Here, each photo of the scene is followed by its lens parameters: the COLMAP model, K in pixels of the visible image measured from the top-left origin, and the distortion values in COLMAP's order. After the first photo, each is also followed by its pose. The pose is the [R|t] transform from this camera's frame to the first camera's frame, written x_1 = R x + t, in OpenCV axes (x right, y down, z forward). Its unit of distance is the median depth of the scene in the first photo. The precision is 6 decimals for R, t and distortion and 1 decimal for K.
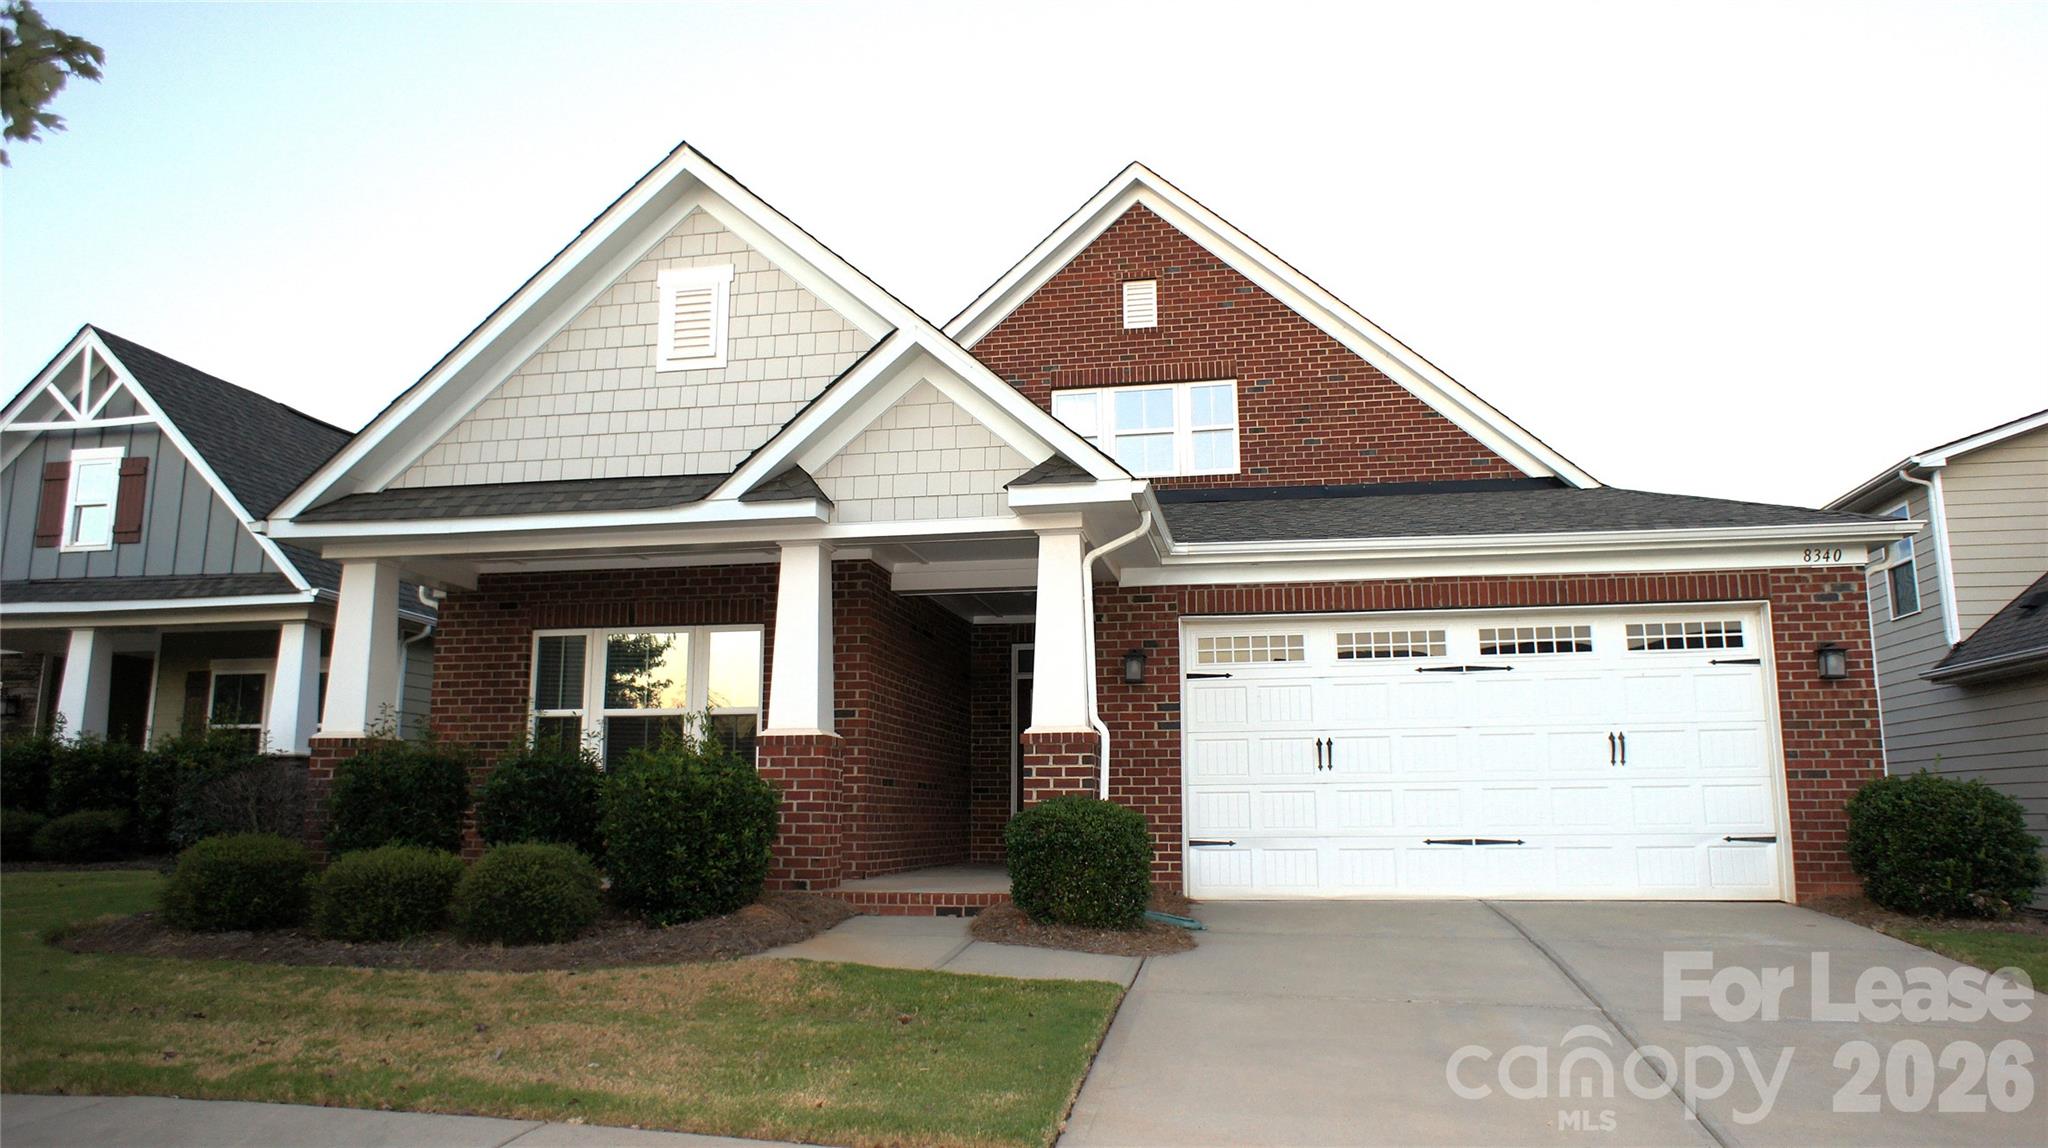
lens RADIAL K [[1376.6, 0, 1021.6], [0, 1376.6, 576.8], [0, 0, 1]] dist [-0.054682, 0.057549]
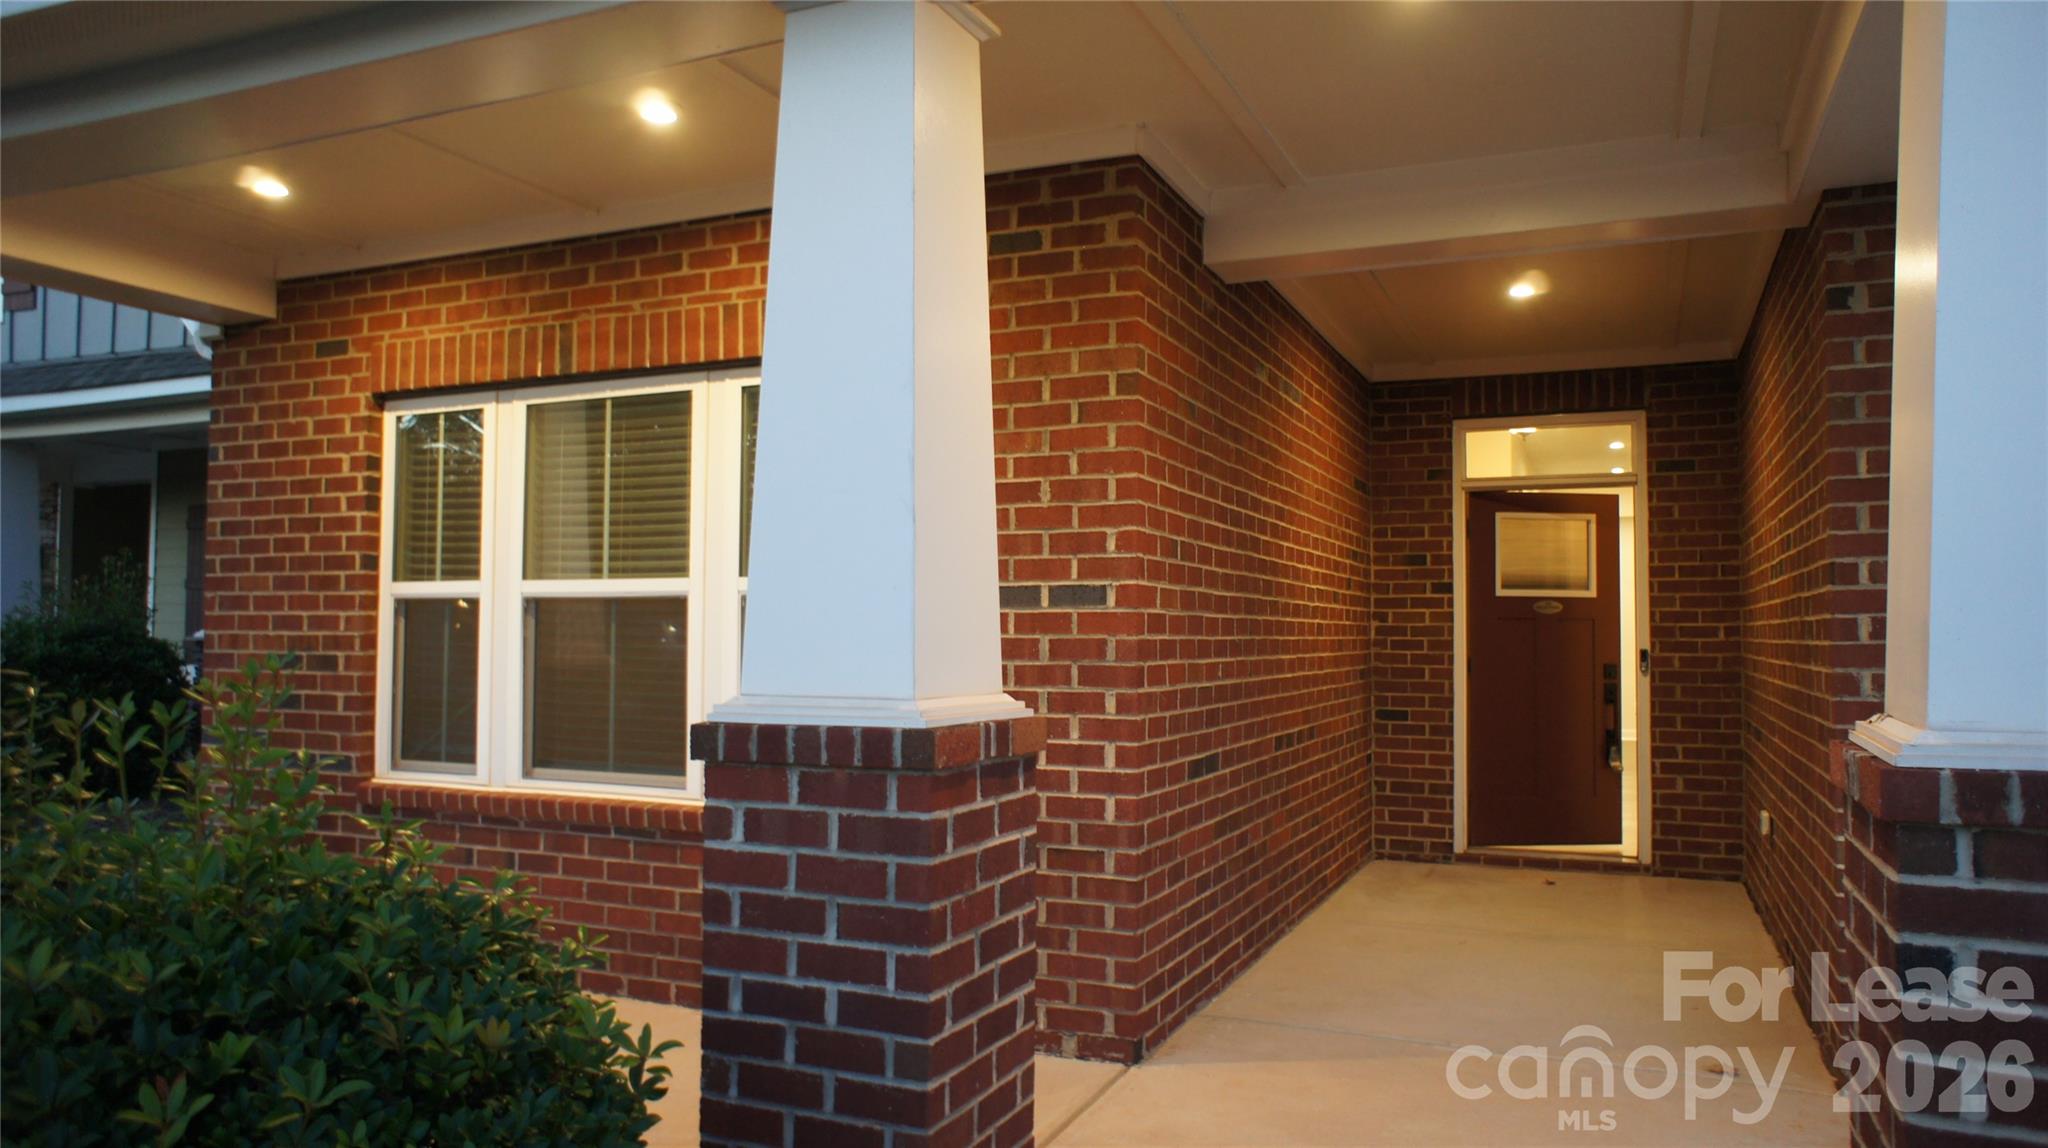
lens RADIAL K [[1376.6, 0, 1027.2], [0, 1376.6, 581.6], [0, 0, 1]] dist [-0.054682, 0.057549]
pose [[0.974446, -0.003793, -0.224590, -0.058538], [0.034423, 0.990568, 0.132626, 0.045955], [0.221969, -0.136968, 0.965386, 0.622948]]
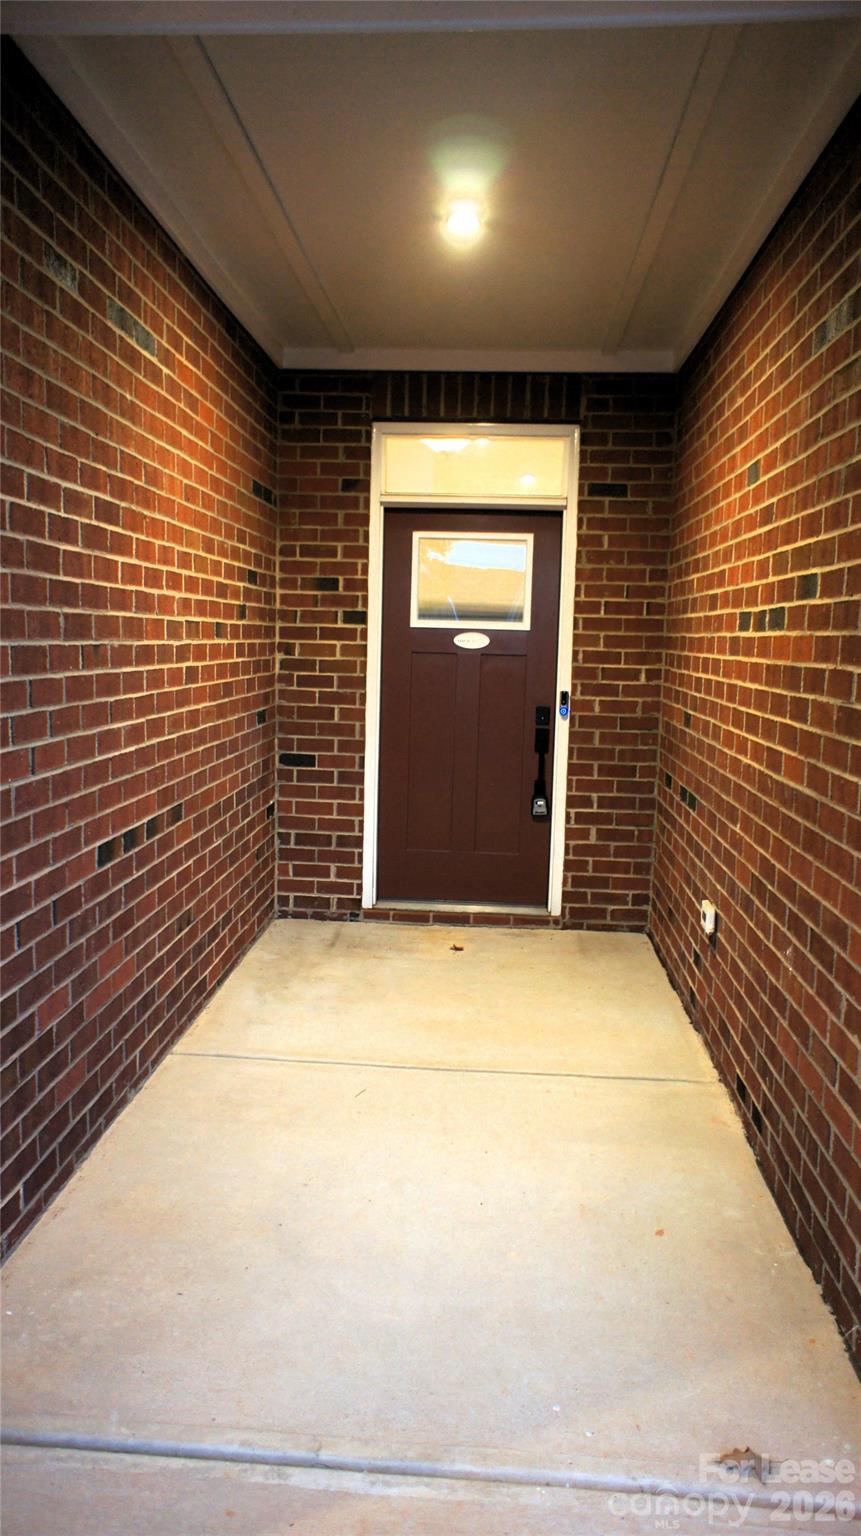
lens RADIAL K [[1032.5, 0, 431.6], [0, 1032.5, 762.5], [0, 0, 1]] dist [-0.054682, 0.057549]
pose [[0.992186, 0.009730, 0.124384, -0.035181], [-0.046173, 0.954805, 0.293625, 0.070839], [-0.115906, -0.297074, 0.947794, 0.853345]]
